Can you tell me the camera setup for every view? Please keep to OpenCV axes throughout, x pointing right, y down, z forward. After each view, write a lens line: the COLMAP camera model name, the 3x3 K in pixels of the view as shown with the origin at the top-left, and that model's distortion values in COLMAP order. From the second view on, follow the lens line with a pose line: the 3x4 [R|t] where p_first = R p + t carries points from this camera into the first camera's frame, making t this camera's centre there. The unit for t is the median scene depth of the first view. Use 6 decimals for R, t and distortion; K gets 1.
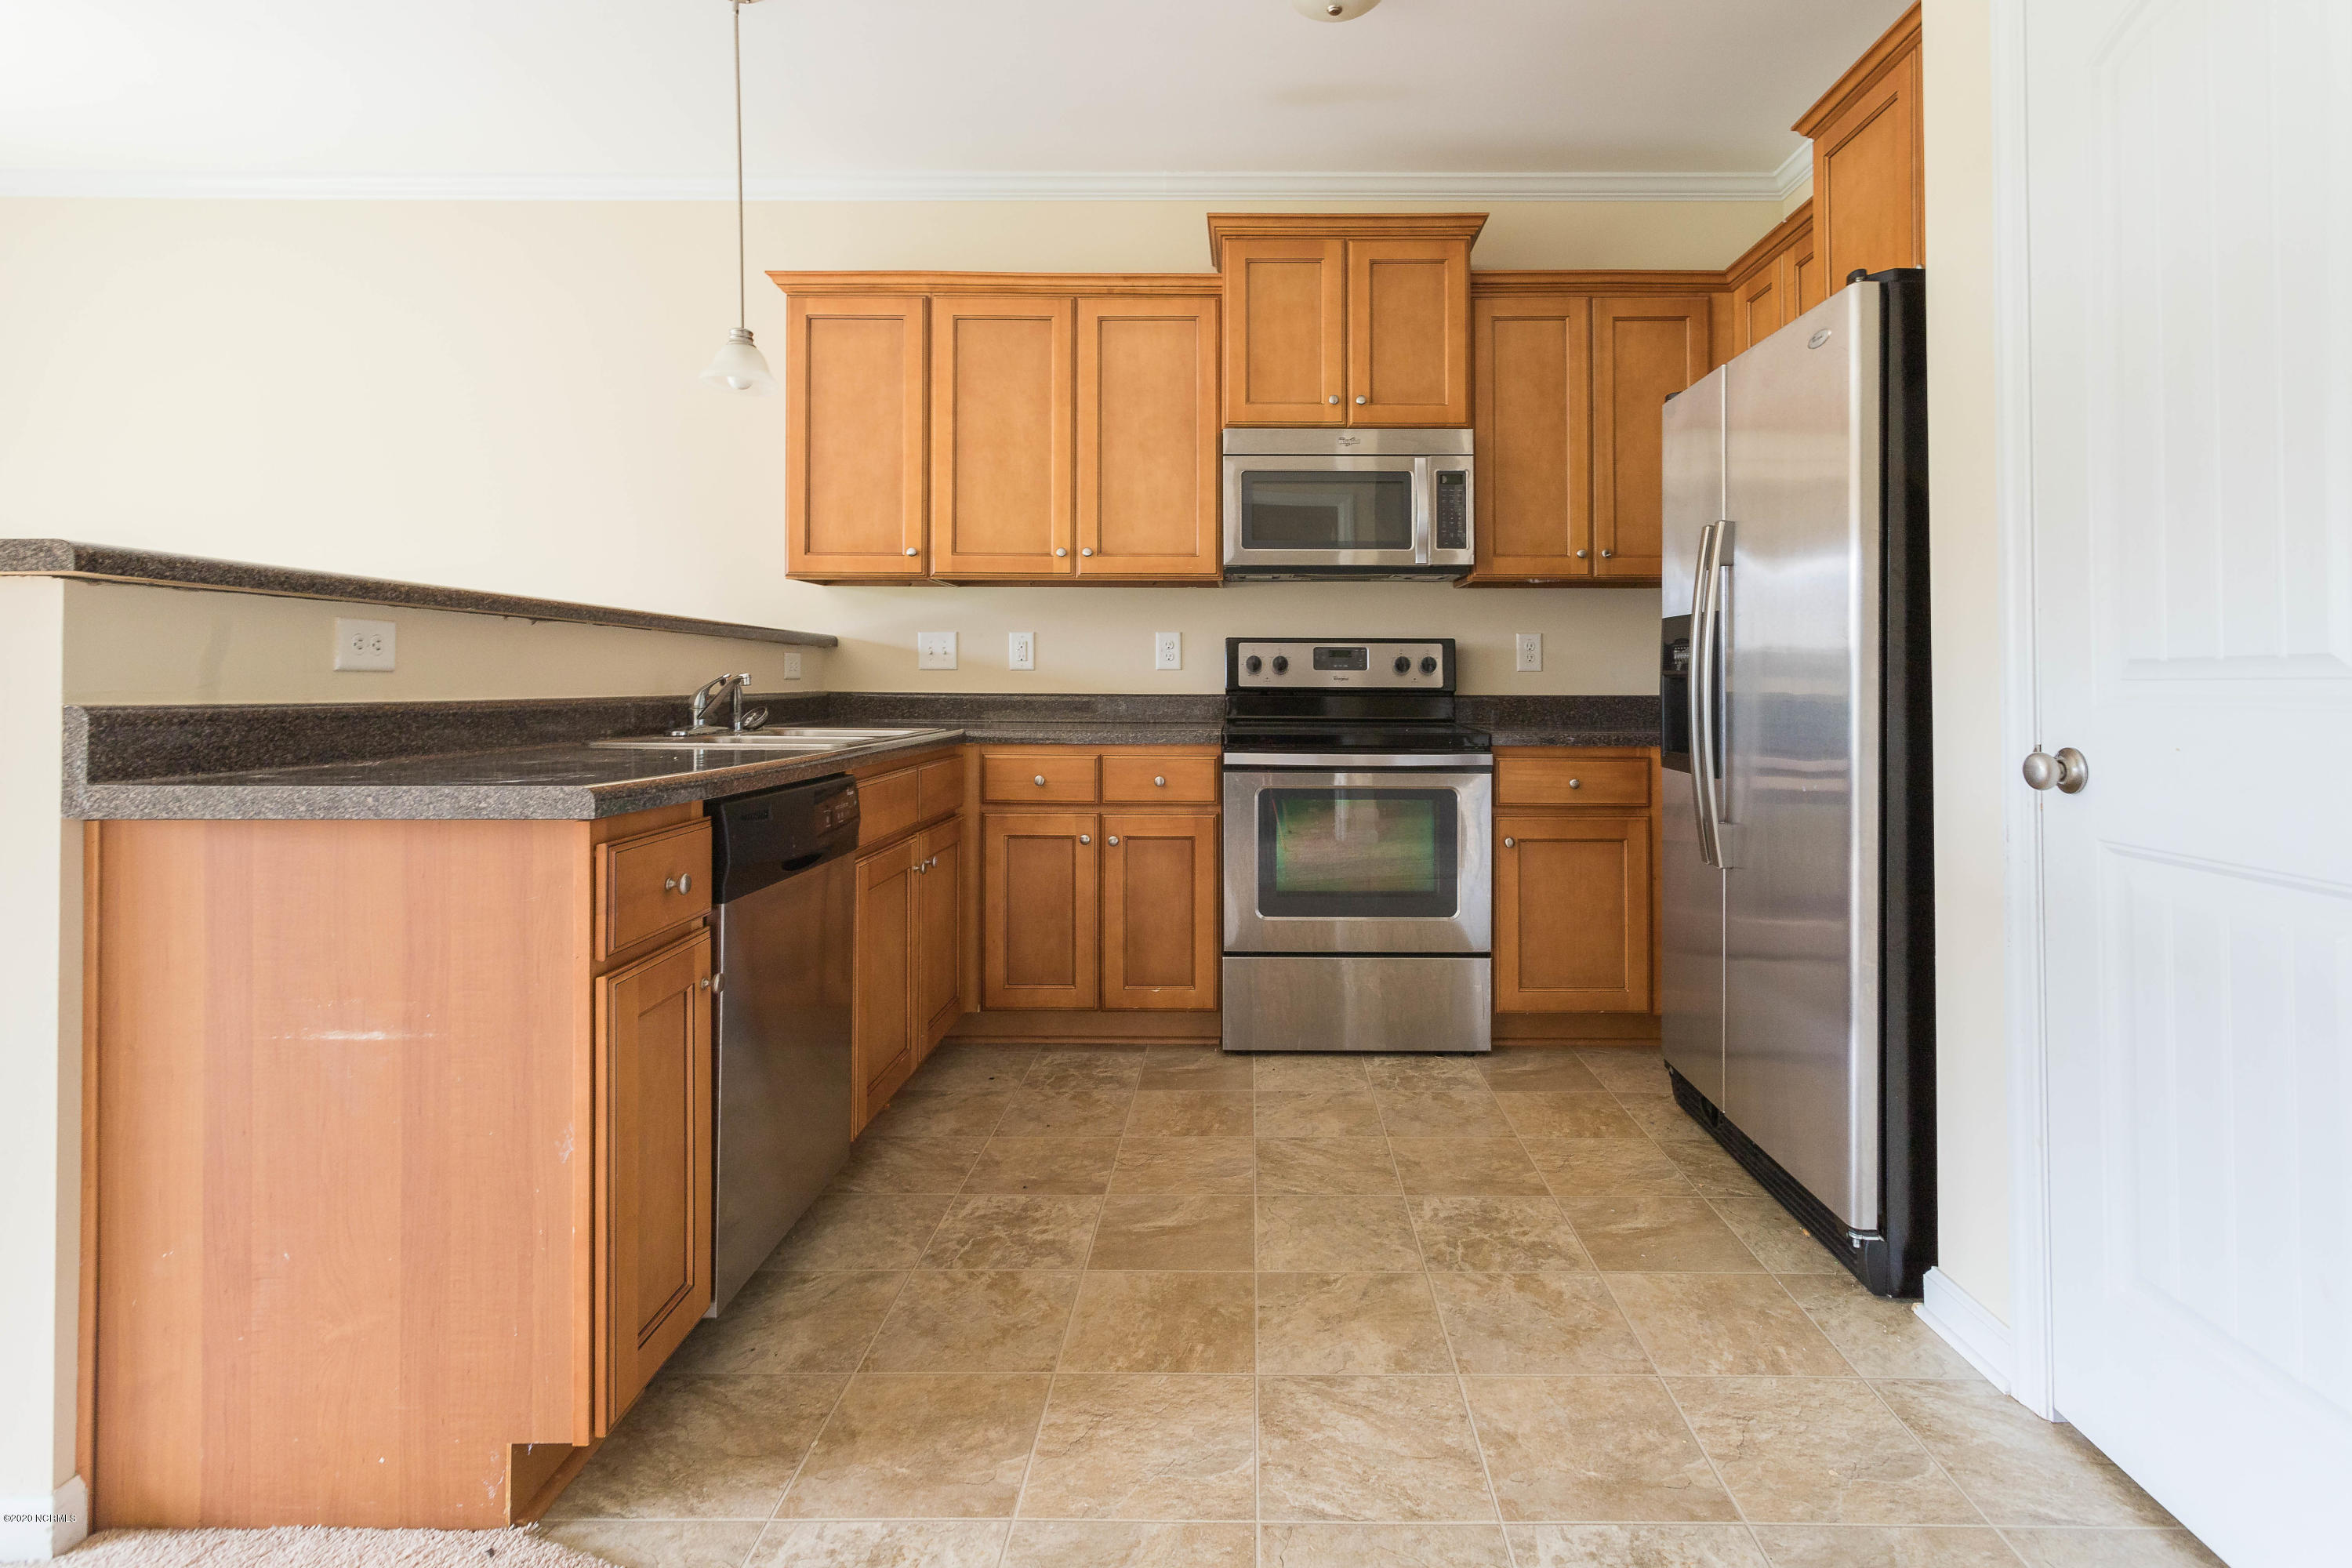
lens RADIAL K [[1139.5, 0, 1338.2], [0, 1139.5, 694.2], [0, 0, 1]] dist [0.003290, 0.000799]
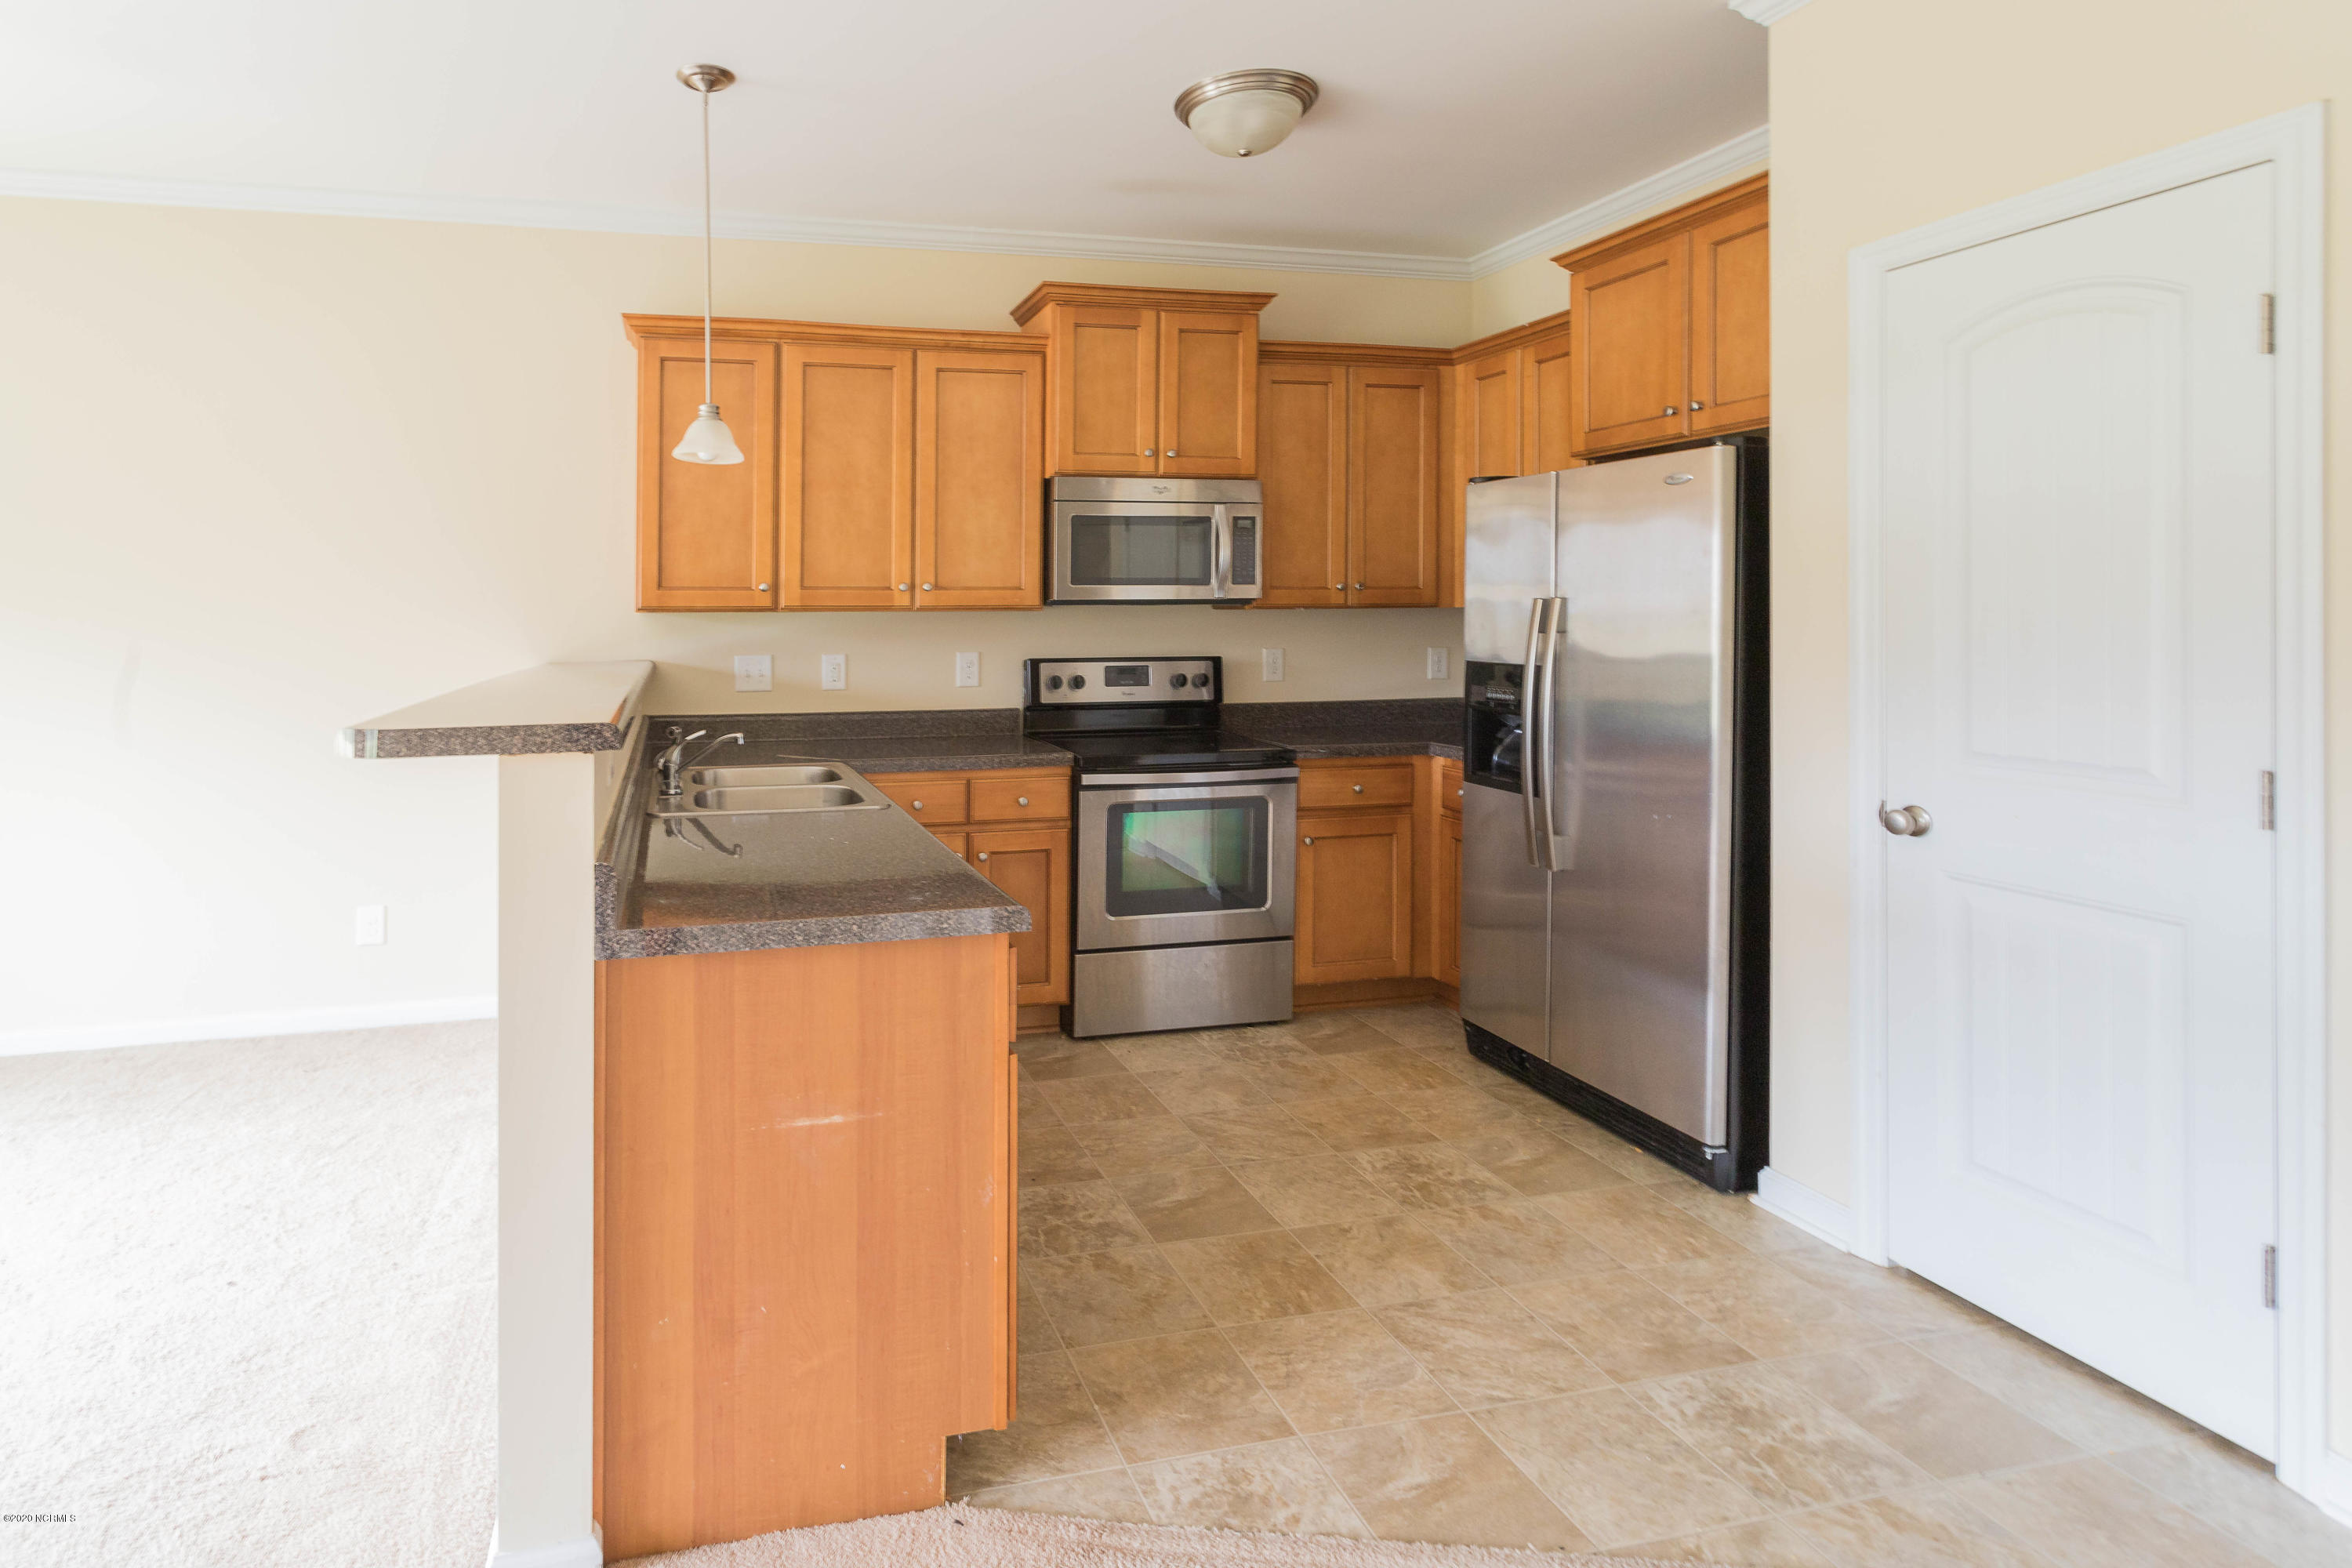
lens RADIAL K [[1139.5, 0, 1064.9], [0, 1139.5, 656.1], [0, 0, 1]] dist [0.003290, 0.000799]
pose [[0.976090, -0.008972, 0.217181, -0.454691], [0.004743, 0.999789, 0.019987, -0.111069], [-0.217315, -0.018479, 0.975927, -0.112591]]
